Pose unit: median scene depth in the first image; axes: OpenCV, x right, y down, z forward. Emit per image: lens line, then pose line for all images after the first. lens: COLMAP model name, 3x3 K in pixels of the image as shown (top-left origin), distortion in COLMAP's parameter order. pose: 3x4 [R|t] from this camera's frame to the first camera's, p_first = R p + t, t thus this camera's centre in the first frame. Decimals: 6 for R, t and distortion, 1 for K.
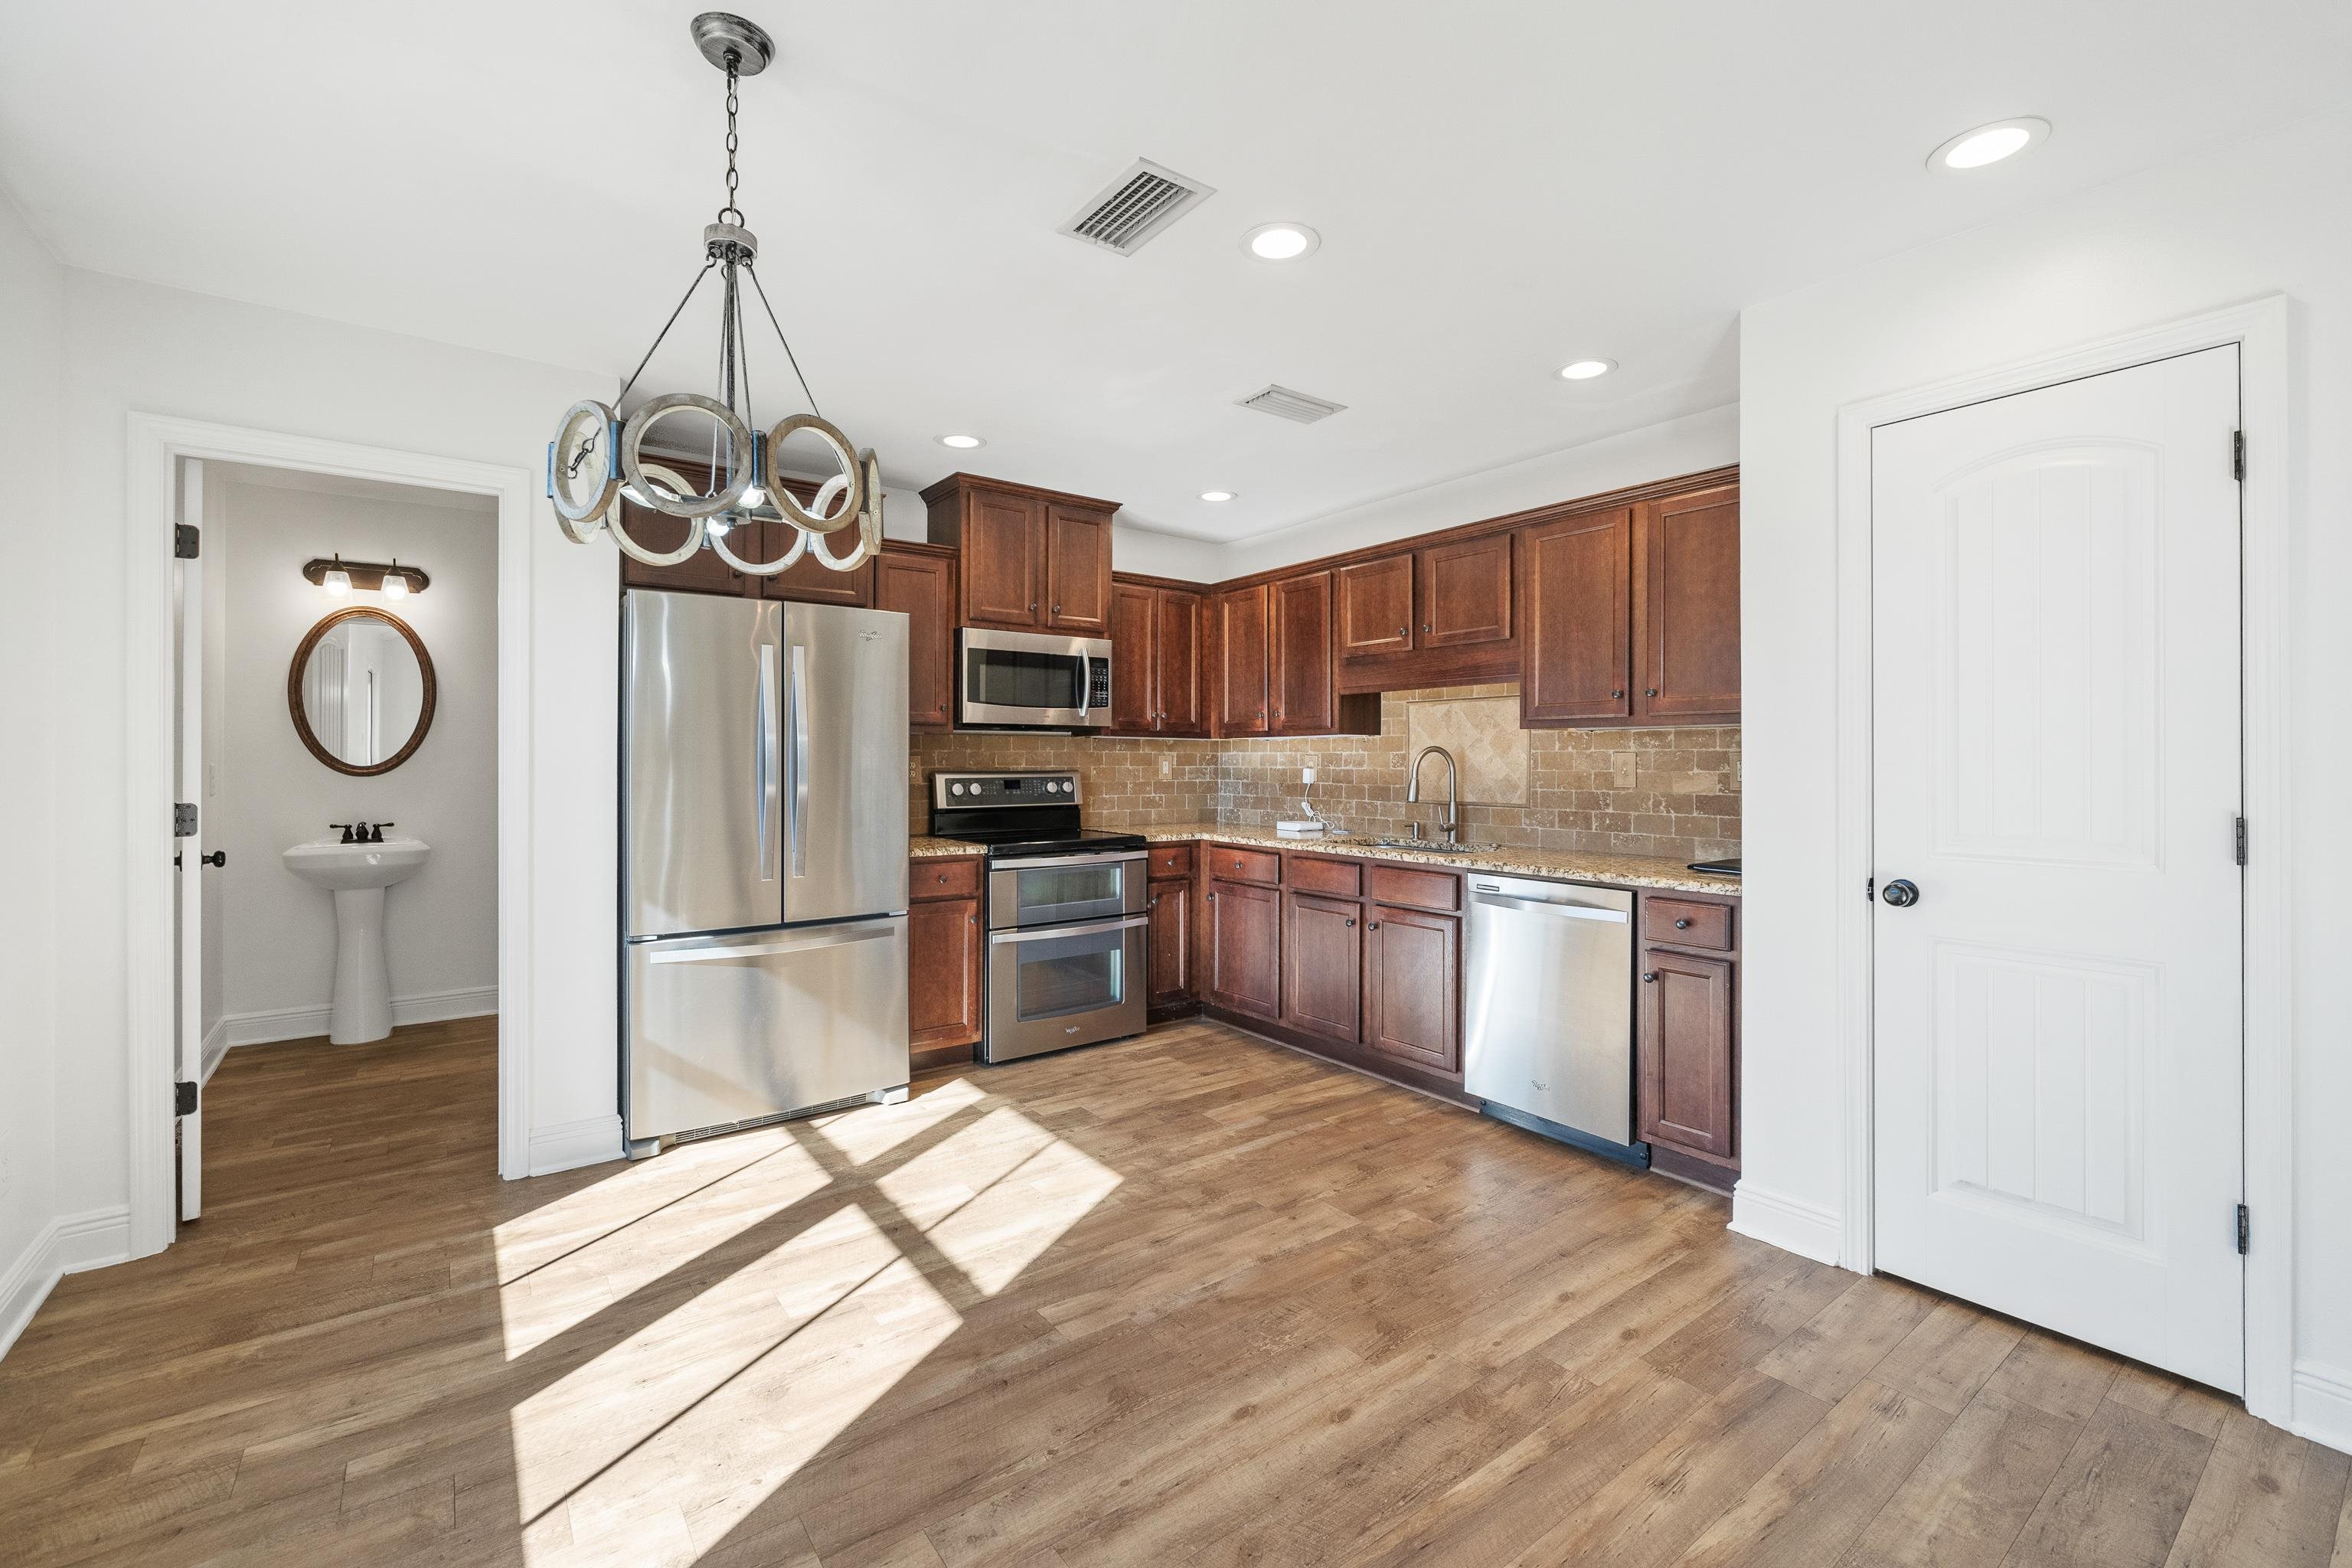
lens RADIAL K [[980.7, 0, 1178.8], [0, 980.7, 749.2], [0, 0, 1]] dist [-0.001053, -0.000175]
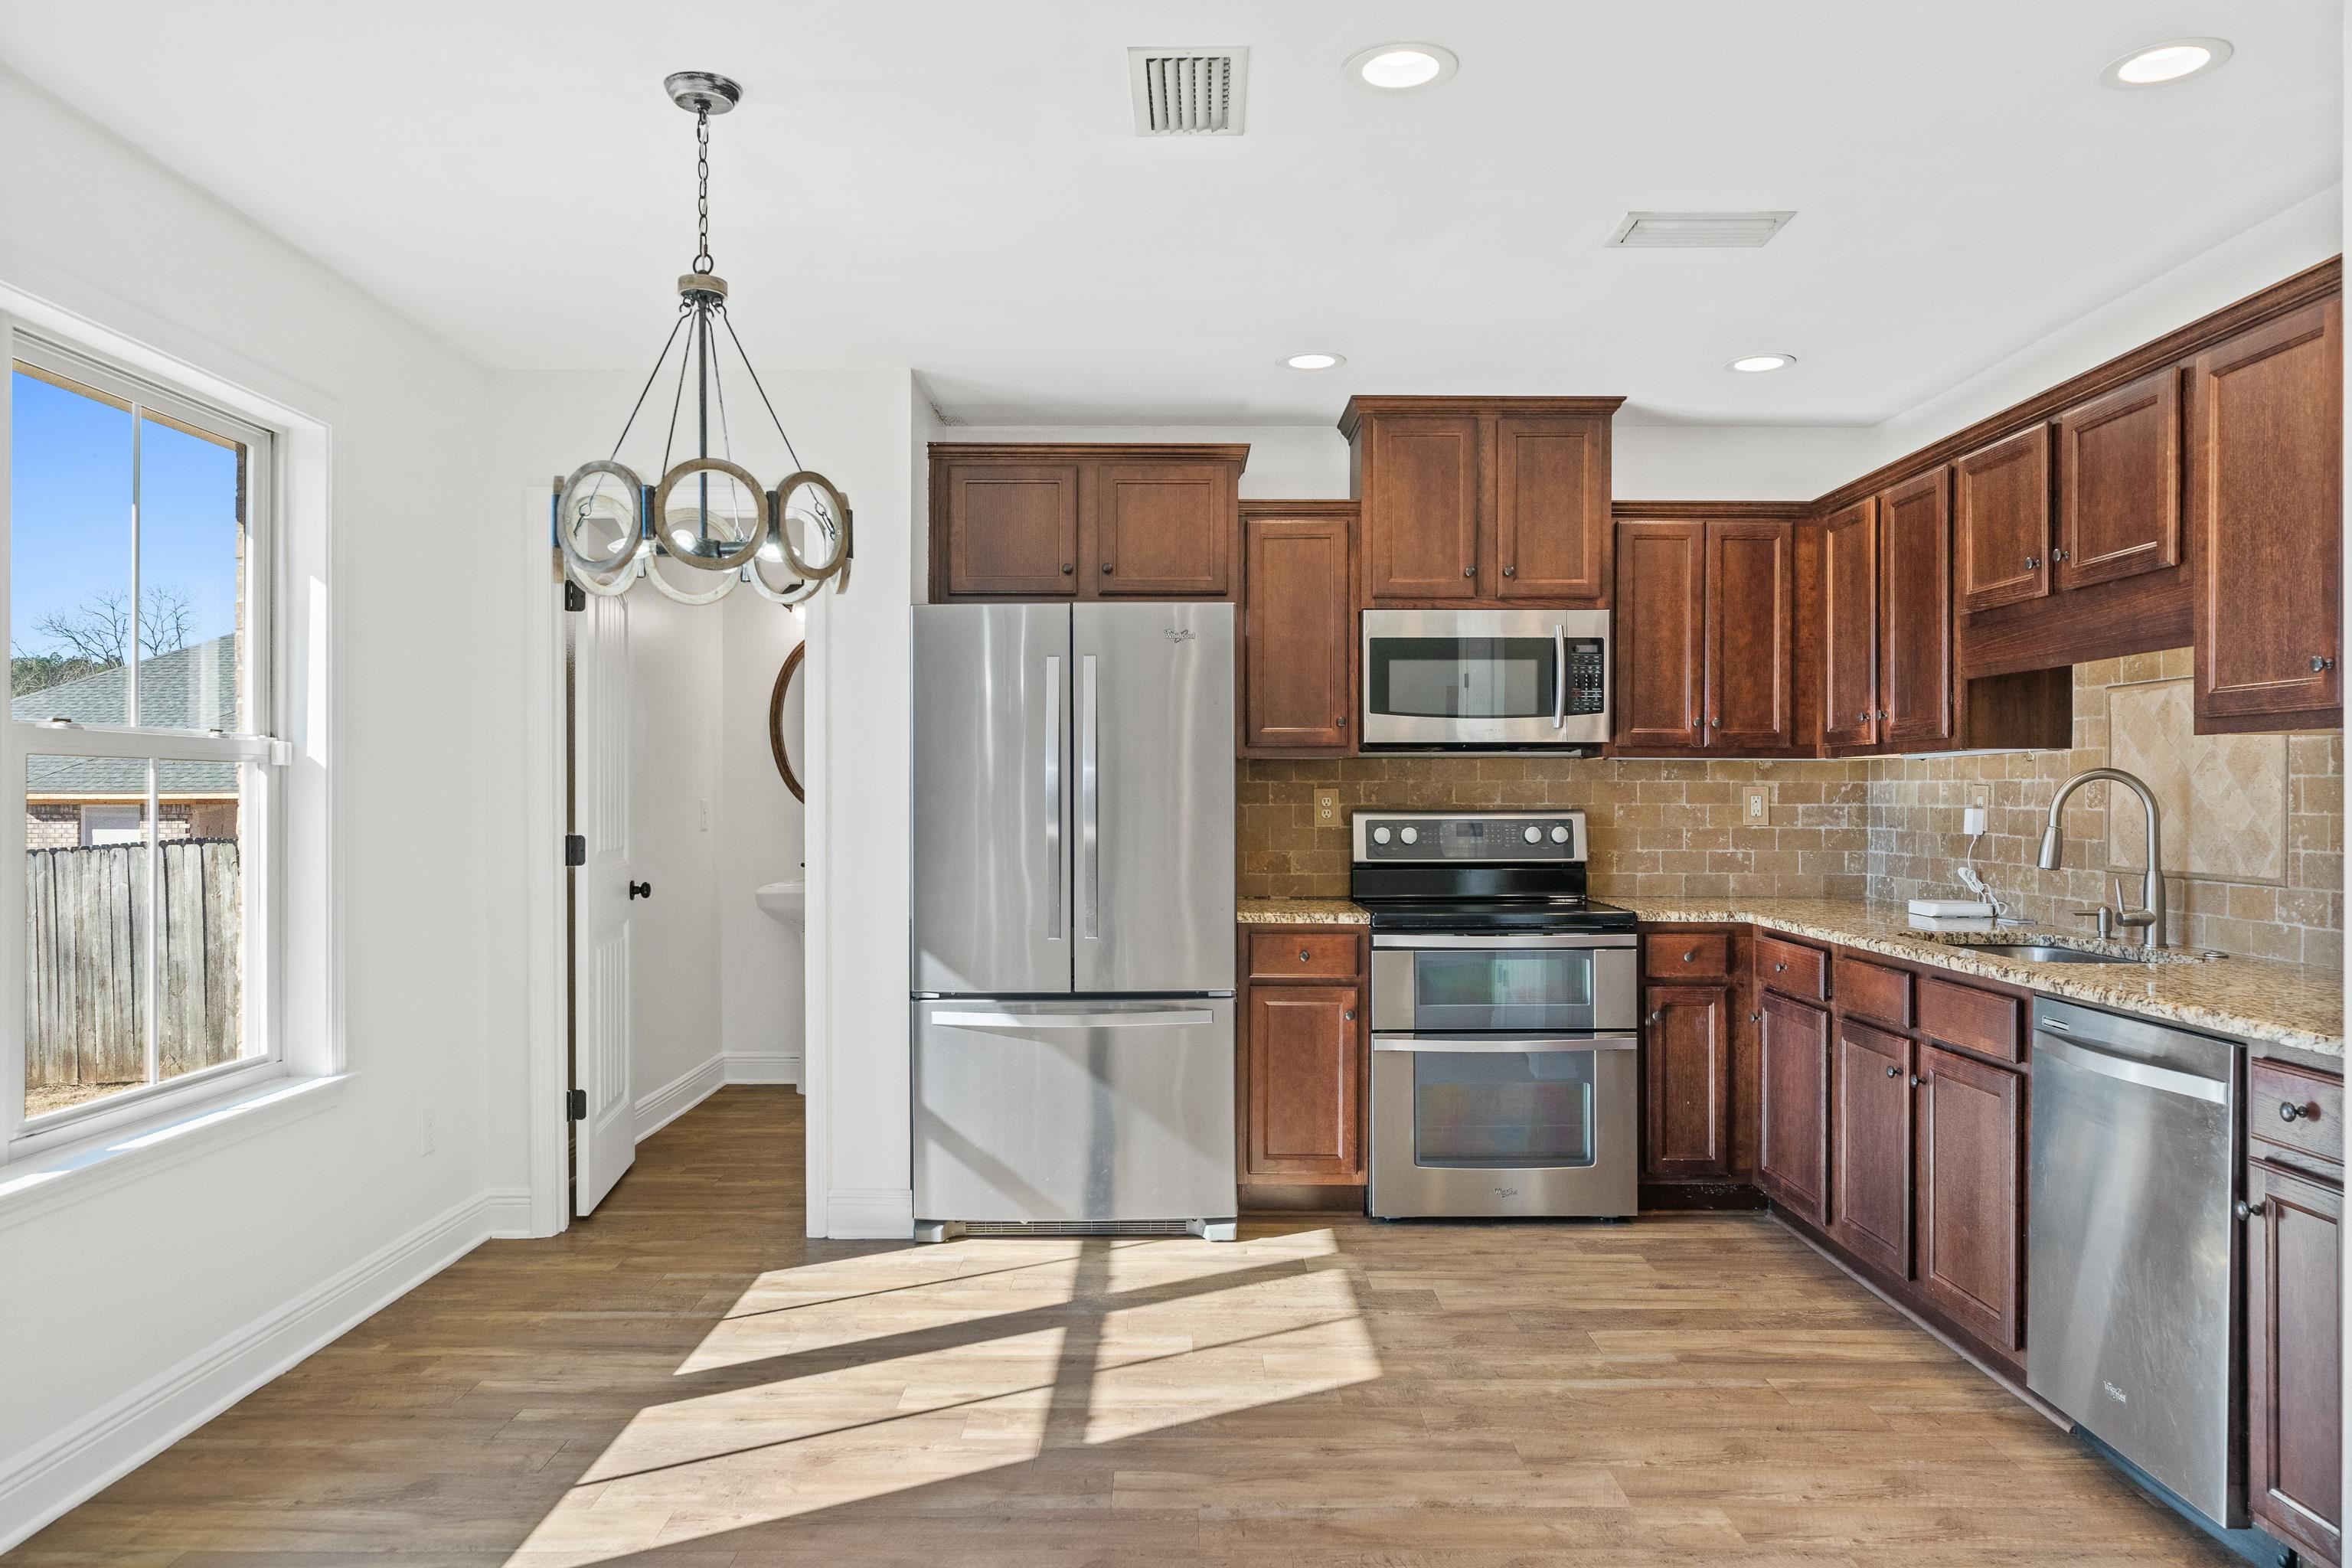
lens RADIAL K [[1569.7, 0, 1176.0], [0, 1569.7, 784.0], [0, 0, 1]] dist [0.001490, 0.000894]
pose [[0.803541, -0.004922, -0.595229, 0.393150], [0.007743, 0.999968, 0.002185, -0.000195], [0.595199, -0.006364, 0.803553, -0.007472]]
